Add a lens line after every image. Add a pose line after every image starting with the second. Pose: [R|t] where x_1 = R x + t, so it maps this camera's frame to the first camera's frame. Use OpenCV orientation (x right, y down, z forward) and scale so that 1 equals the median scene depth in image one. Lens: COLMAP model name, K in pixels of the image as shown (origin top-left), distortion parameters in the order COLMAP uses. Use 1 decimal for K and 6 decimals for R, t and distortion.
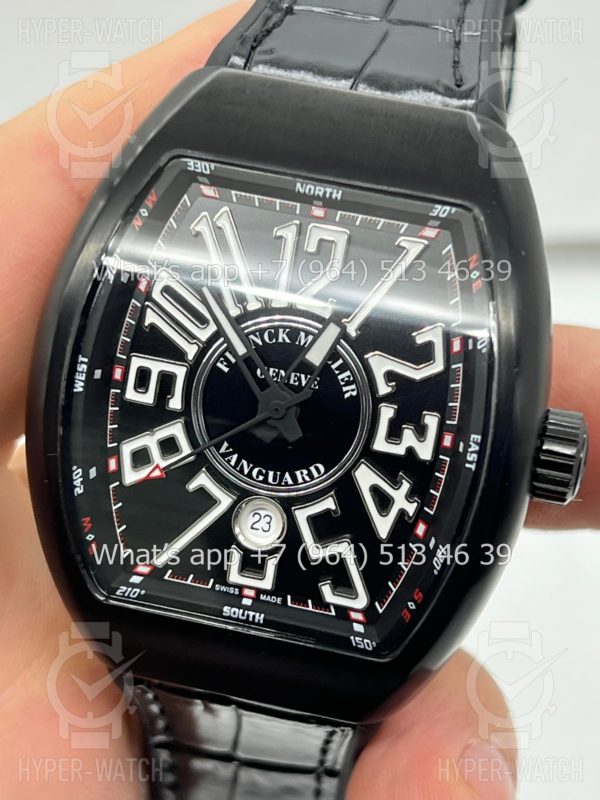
lens RADIAL K [[1911.0, 0, 297.8], [0, 1911.0, 381.8], [0, 0, 1]] dist [0.221547, -0.337140]
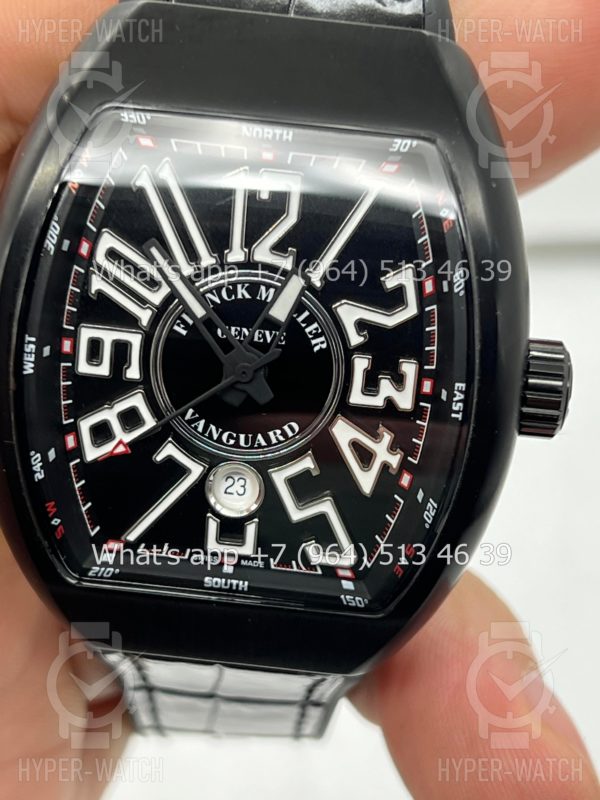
lens RADIAL K [[1911.0, 0, 297.8], [0, 1911.0, 381.8], [0, 0, 1]] dist [0.221547, -0.337140]
pose [[0.992547, -0.099901, 0.069784, -0.049979], [0.090555, 0.987861, 0.126216, -0.095207], [-0.081546, -0.118956, 0.989545, 0.070687]]
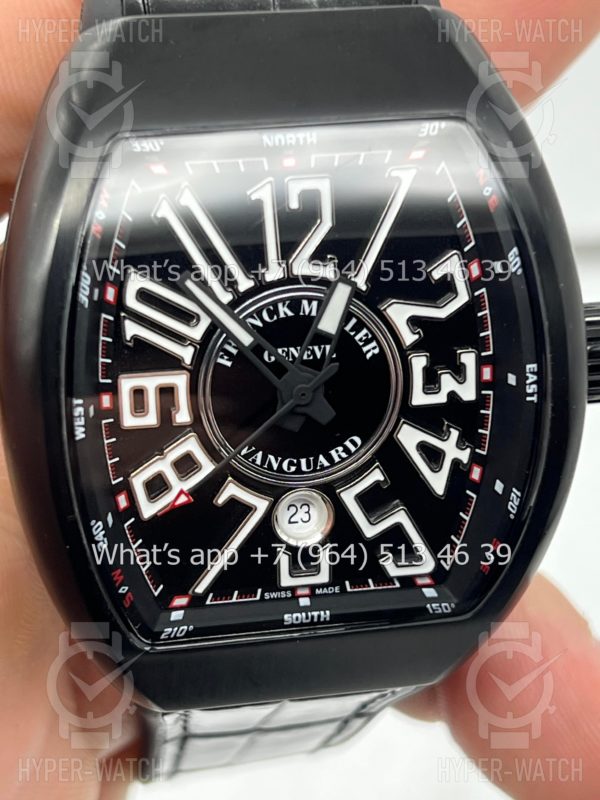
lens RADIAL K [[1911.0, 0, 297.8], [0, 1911.0, 381.8], [0, 0, 1]] dist [0.221547, -0.337140]
pose [[0.927248, -0.279678, 0.248983, -0.227365], [0.239680, 0.954170, 0.179200, -0.146892], [-0.287690, -0.106486, 0.951785, 0.162720]]
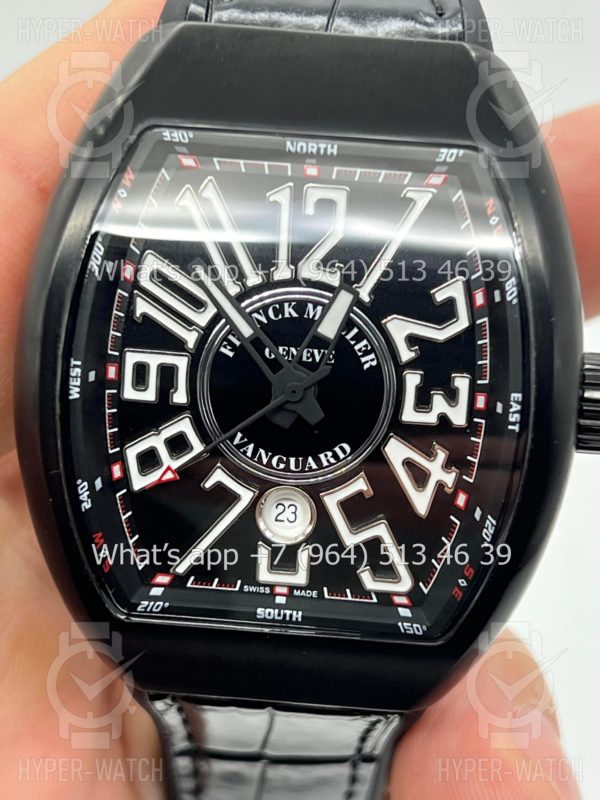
lens RADIAL K [[1911.0, 0, 297.8], [0, 1911.0, 381.8], [0, 0, 1]] dist [0.221547, -0.337140]
pose [[0.988656, -0.123211, 0.085895, -0.086088], [0.119154, 0.991571, 0.050878, -0.035910], [-0.091440, -0.040066, 0.995004, 0.087226]]
